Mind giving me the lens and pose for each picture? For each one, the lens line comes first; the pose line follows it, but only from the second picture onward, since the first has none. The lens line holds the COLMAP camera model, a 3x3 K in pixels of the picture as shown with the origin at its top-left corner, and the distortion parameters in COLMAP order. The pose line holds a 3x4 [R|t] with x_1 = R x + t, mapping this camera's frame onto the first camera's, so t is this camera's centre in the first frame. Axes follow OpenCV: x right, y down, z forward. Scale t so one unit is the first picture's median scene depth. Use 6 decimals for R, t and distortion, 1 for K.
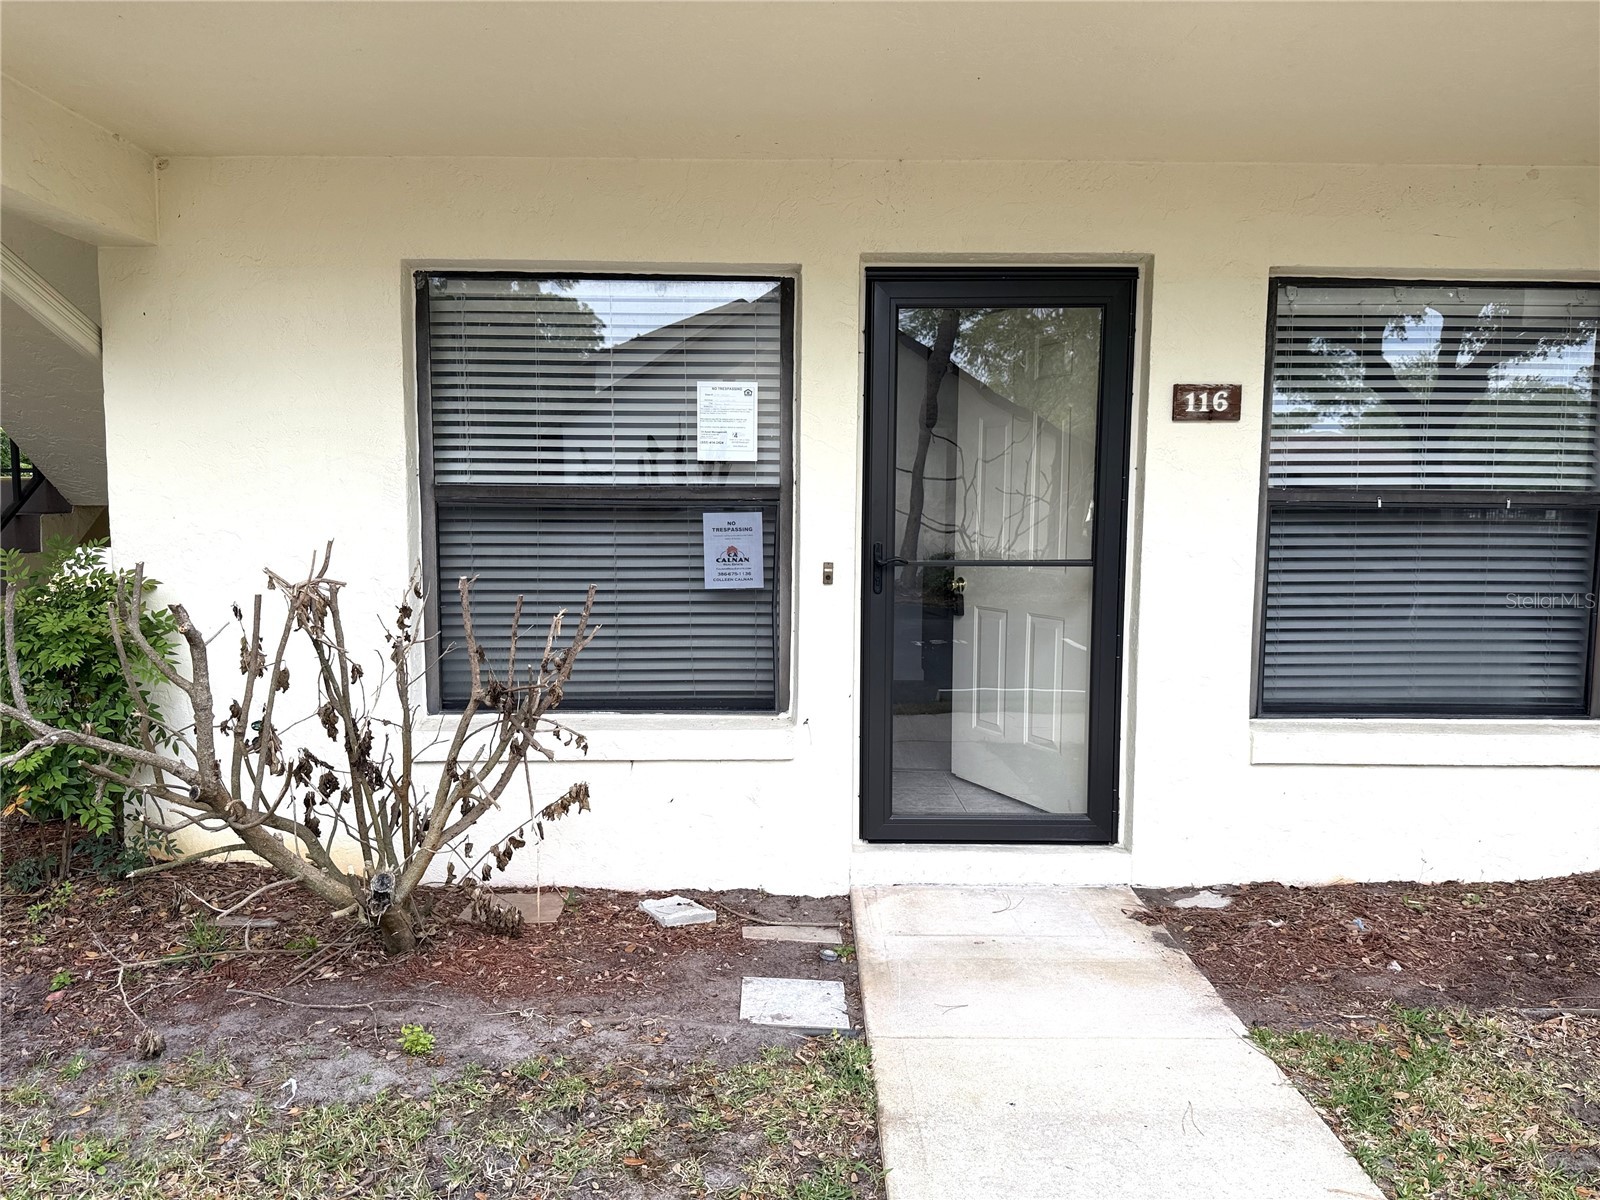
lens RADIAL K [[1140.5, 0, 798.1], [0, 1140.5, 598.8], [0, 0, 1]] dist [0.027722, -0.028178]
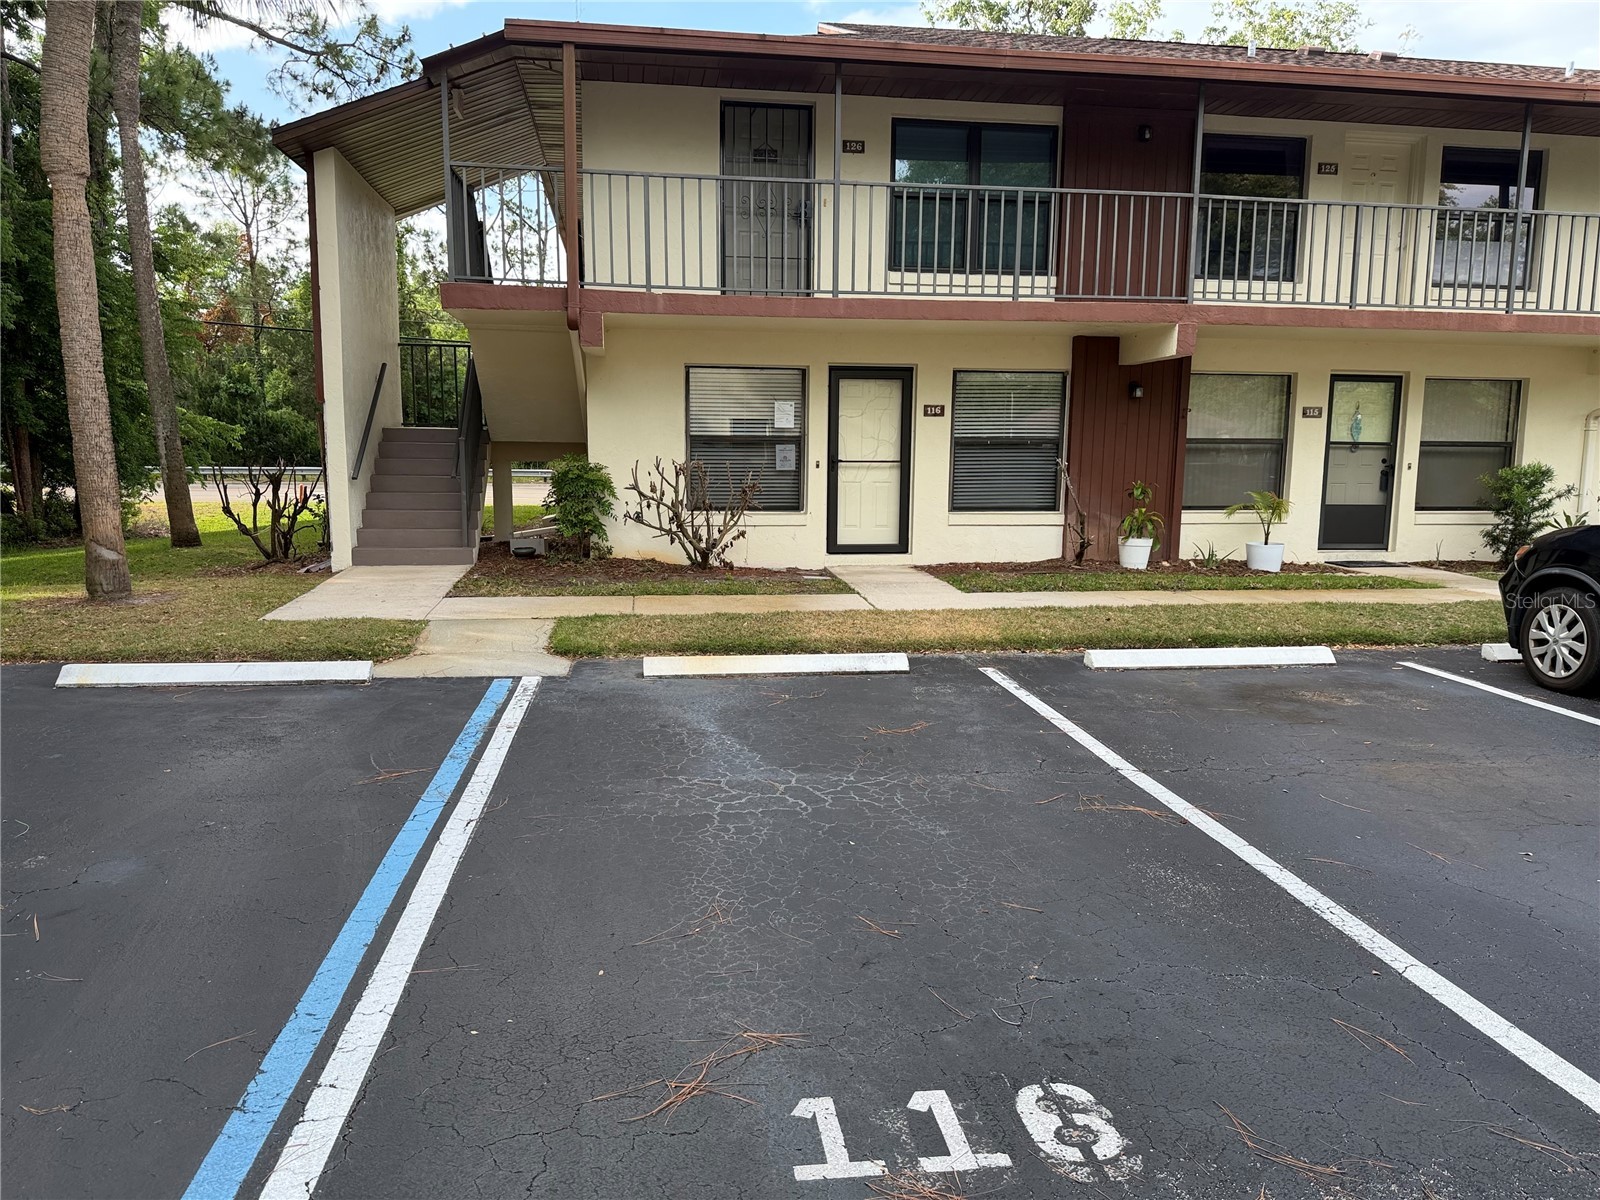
lens RADIAL K [[1140.5, 0, 801.6], [0, 1140.5, 600.7], [0, 0, 1]] dist [0.027722, -0.028178]
pose [[0.985049, -0.019335, 0.171184, -0.554214], [0.012959, 0.999183, 0.038285, 0.228128], [-0.171784, -0.035494, 0.984495, -2.059210]]
